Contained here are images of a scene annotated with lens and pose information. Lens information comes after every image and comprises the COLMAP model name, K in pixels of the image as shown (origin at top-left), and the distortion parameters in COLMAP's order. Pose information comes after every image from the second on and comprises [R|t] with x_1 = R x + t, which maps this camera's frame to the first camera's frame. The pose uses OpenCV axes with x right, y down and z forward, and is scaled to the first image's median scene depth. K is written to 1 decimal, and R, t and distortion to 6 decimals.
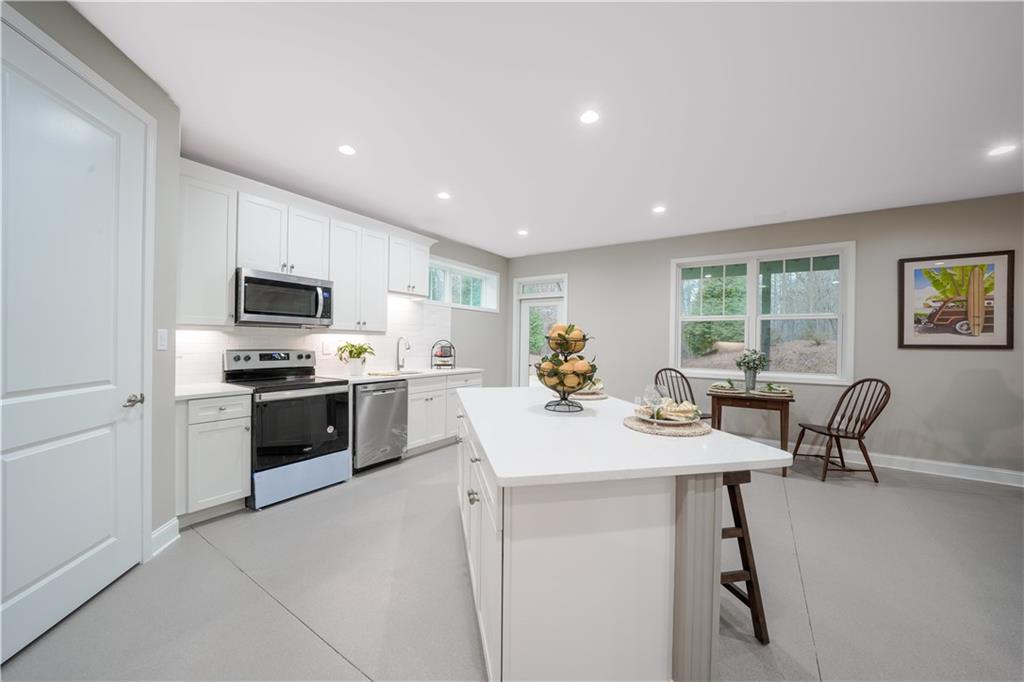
lens RADIAL K [[373.6, 0, 511.6], [0, 373.6, 340.3], [0, 0, 1]] dist [-0.000566, 0.000082]
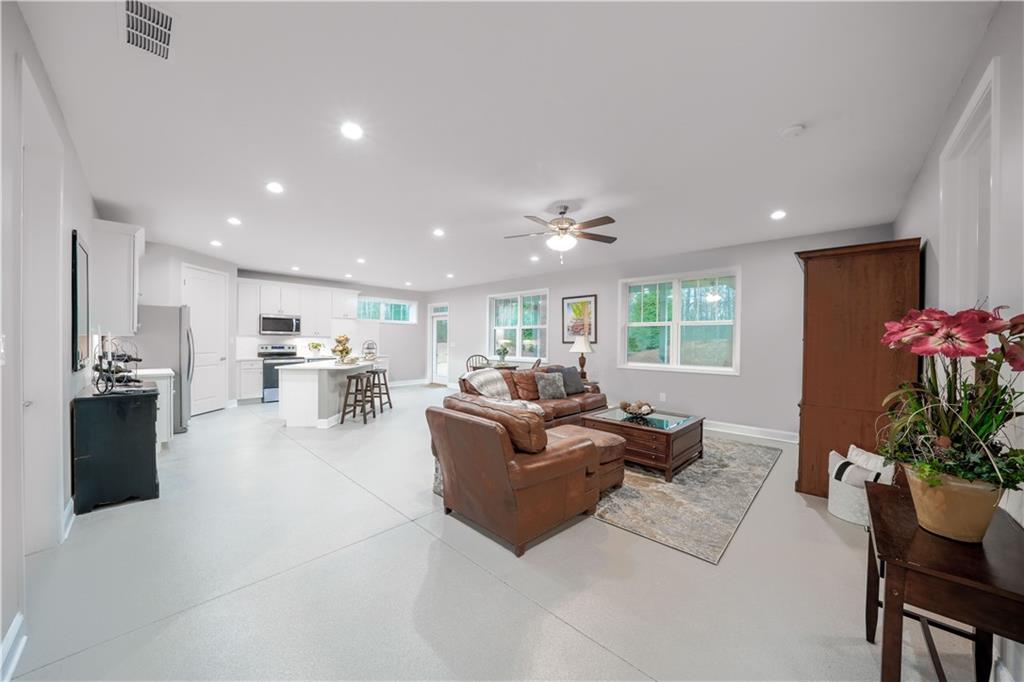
lens RADIAL K [[349.4, 0, 509.7], [0, 349.4, 340.7], [0, 0, 1]] dist [-0.013359, 0.000109]
pose [[0.983906, -0.005003, -0.178615, 1.189638], [0.004476, 0.999984, -0.003351, 0.012793], [0.178628, 0.002497, 0.983913, -0.913210]]
